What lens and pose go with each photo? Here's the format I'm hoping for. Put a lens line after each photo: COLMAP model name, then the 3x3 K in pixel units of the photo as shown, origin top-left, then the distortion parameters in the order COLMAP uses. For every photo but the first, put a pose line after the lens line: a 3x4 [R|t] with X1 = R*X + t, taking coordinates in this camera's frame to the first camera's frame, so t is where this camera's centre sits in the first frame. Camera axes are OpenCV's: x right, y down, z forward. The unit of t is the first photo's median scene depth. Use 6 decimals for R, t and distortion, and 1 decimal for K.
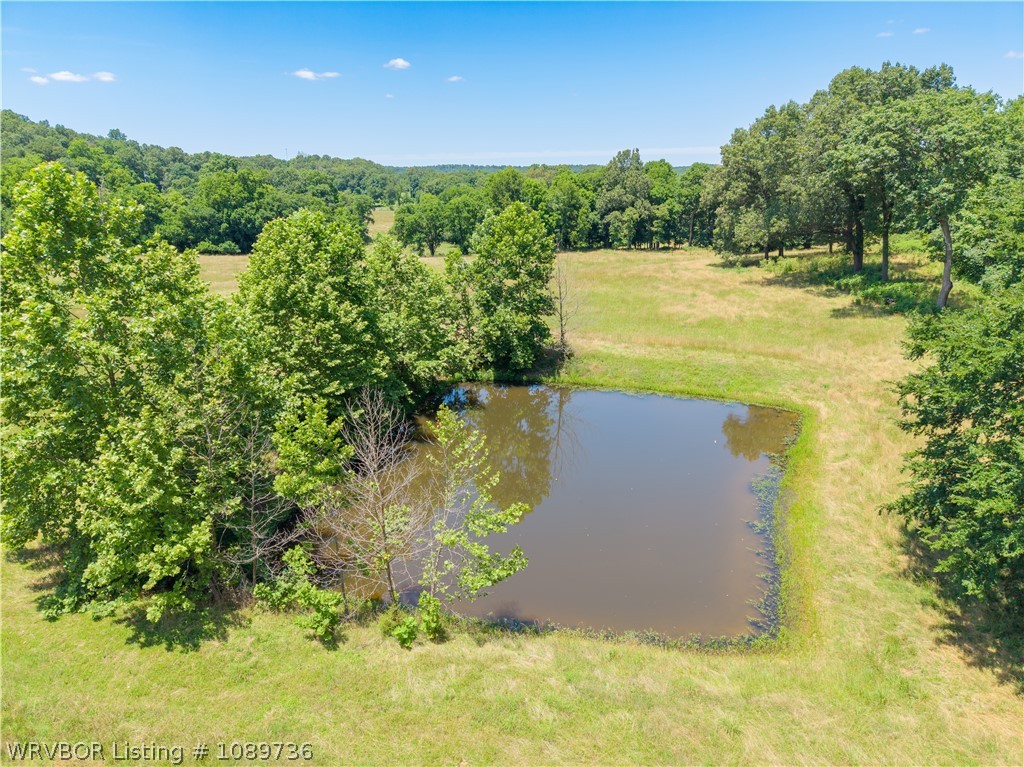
lens RADIAL K [[700.3, 0, 512.0], [0, 700.3, 383.5], [0, 0, 1]] dist [0.059438, -0.067953]
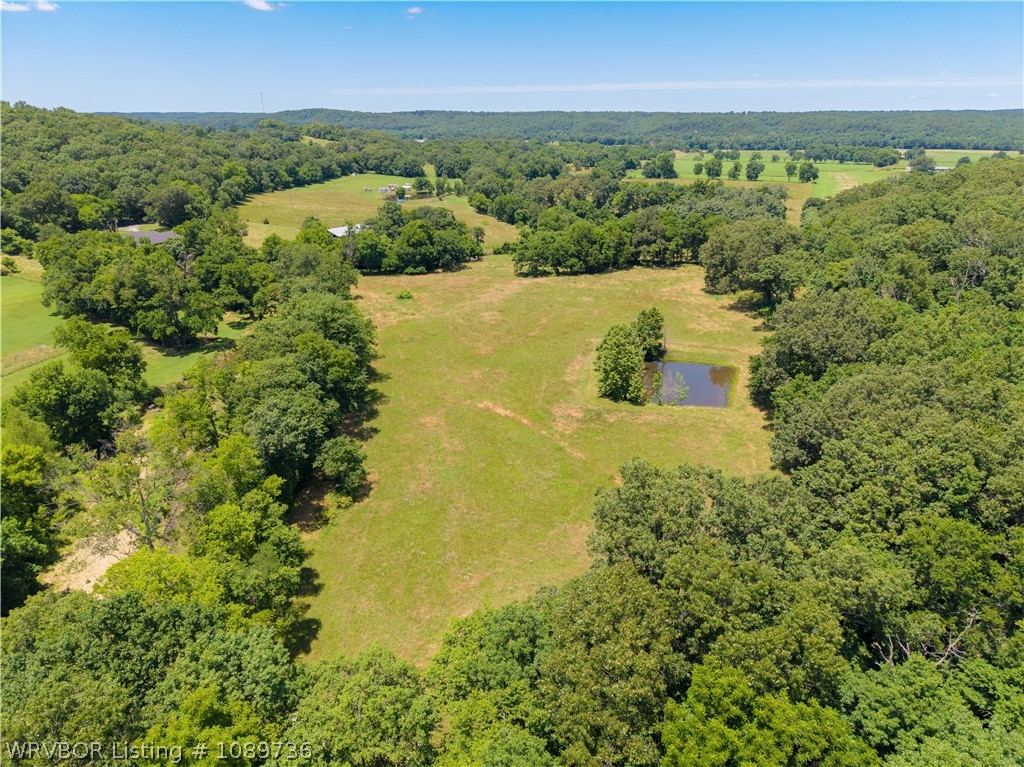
lens RADIAL K [[700.3, 0, 512.0], [0, 700.3, 383.5], [0, 0, 1]] dist [0.059438, -0.067953]
pose [[0.999128, -0.012465, 0.039844, -0.250645], [0.009208, 0.996679, 0.080909, -0.053261], [-0.040720, -0.080471, 0.995925, -0.723514]]
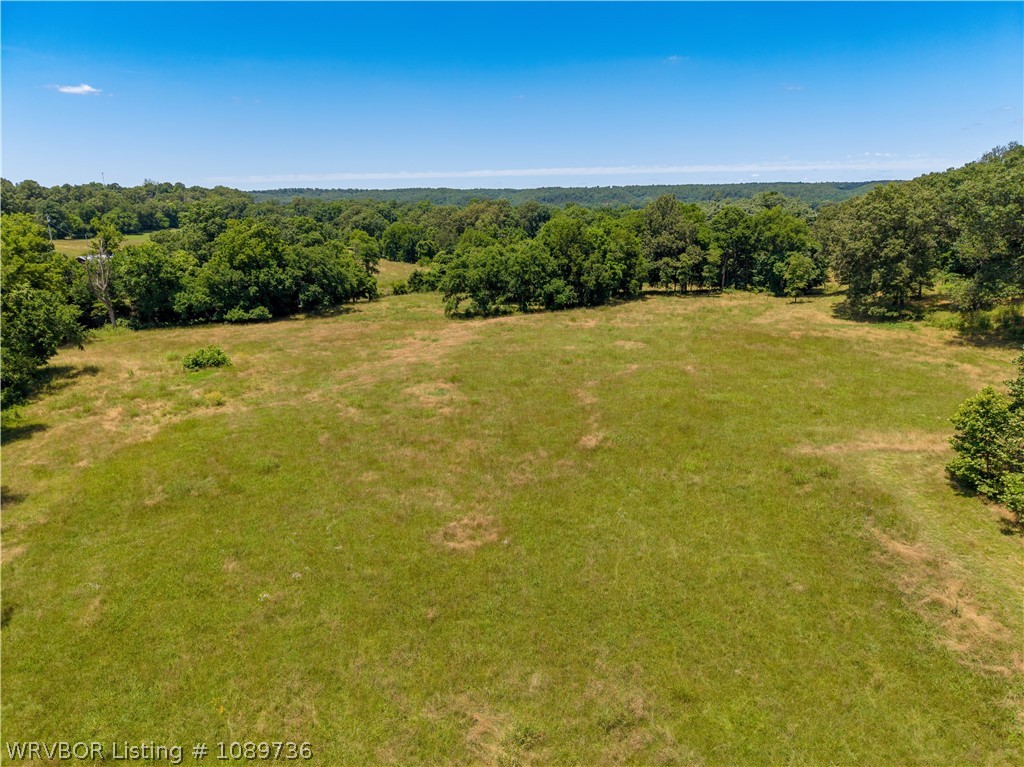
lens RADIAL K [[700.3, 0, 512.0], [0, 700.3, 383.5], [0, 0, 1]] dist [0.059438, -0.067953]
pose [[0.975458, -0.068083, 0.209395, -0.285599], [0.073938, 0.997057, -0.020253, -0.067028], [-0.207400, 0.035238, 0.977621, 0.093285]]
